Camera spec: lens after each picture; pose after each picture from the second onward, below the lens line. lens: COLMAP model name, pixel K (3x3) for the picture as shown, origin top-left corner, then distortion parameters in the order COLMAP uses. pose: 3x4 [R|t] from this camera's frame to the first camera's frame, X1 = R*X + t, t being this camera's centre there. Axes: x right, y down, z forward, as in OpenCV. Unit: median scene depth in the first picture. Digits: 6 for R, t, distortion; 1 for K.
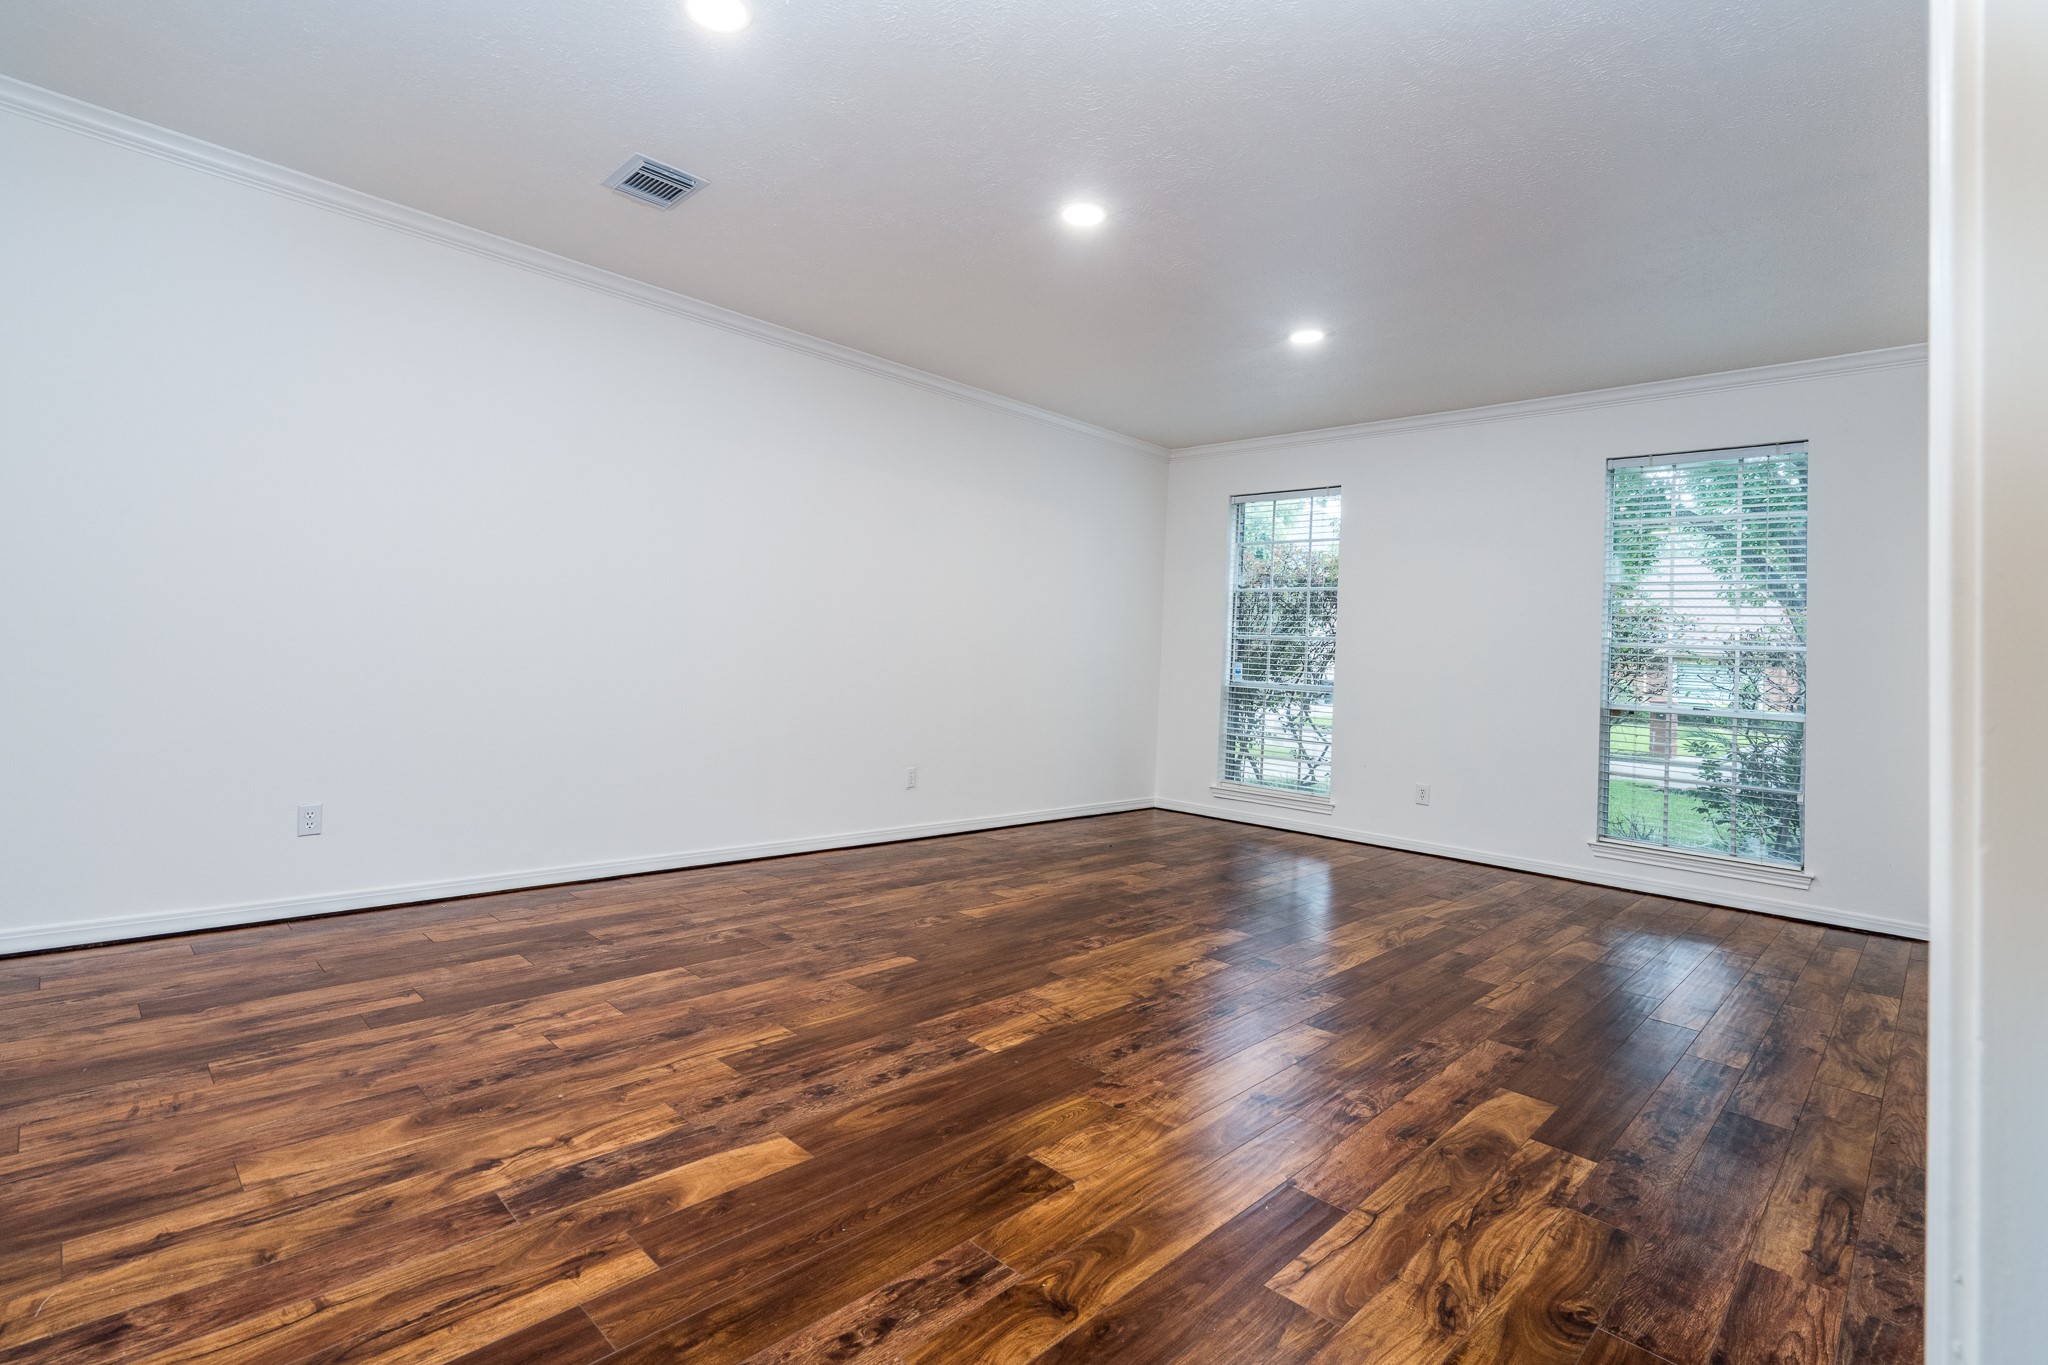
lens RADIAL K [[962.1, 0, 1041.7], [0, 962.1, 688.6], [0, 0, 1]] dist [-0.000579, -0.001070]
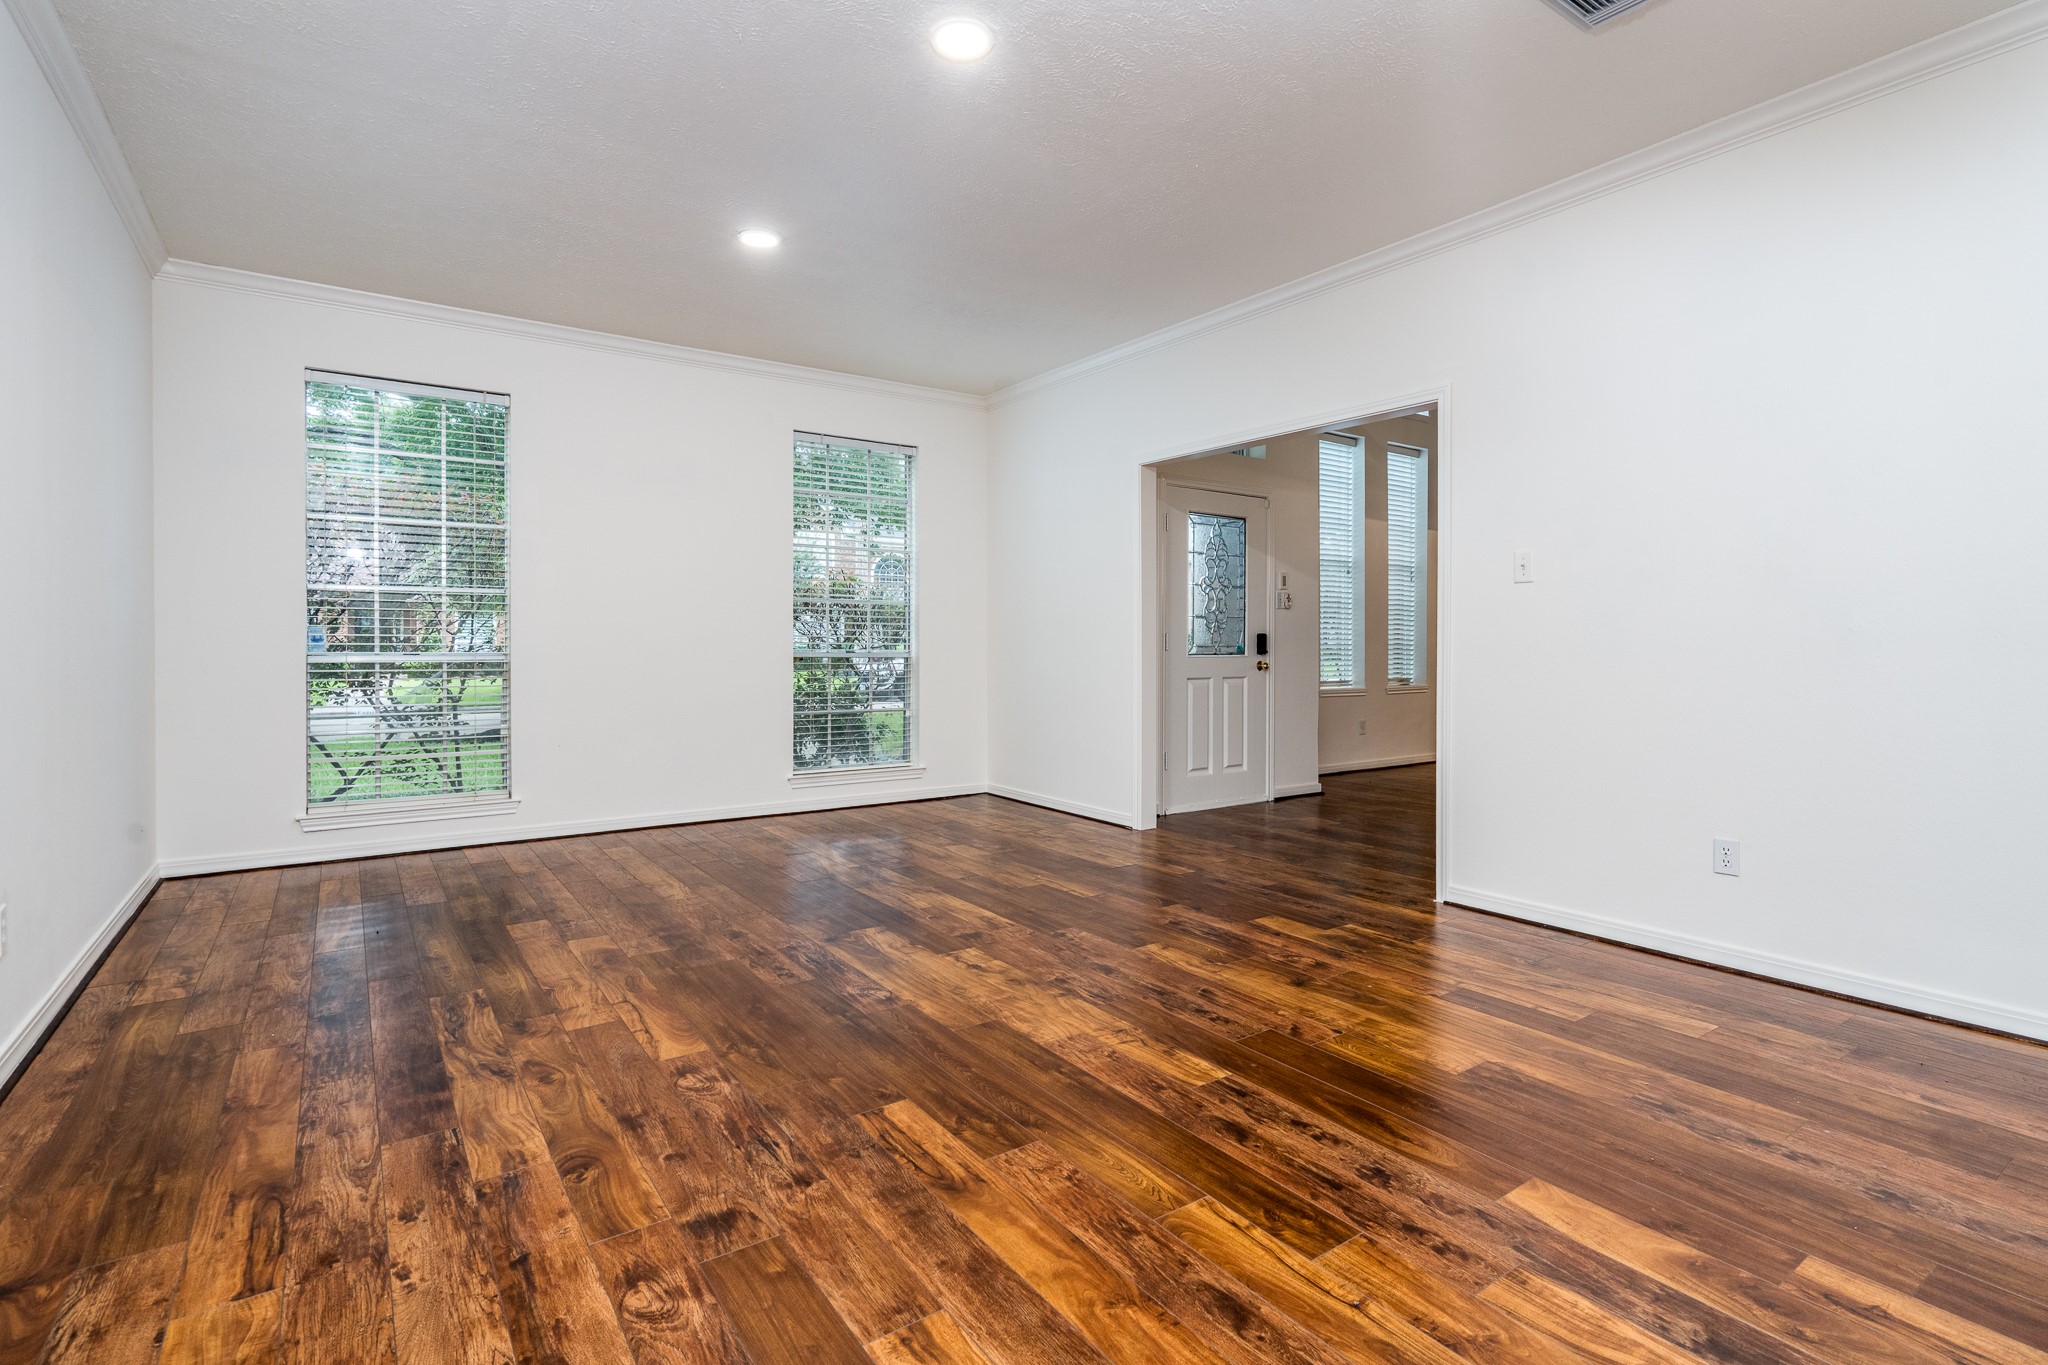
lens RADIAL K [[962.1, 0, 1036.8], [0, 962.1, 665.6], [0, 0, 1]] dist [-0.000579, -0.001070]
pose [[0.197656, -0.071357, 0.977671, -1.010416], [0.038286, 0.997148, 0.065038, -0.074236], [-0.979523, 0.024576, 0.199824, 1.063797]]
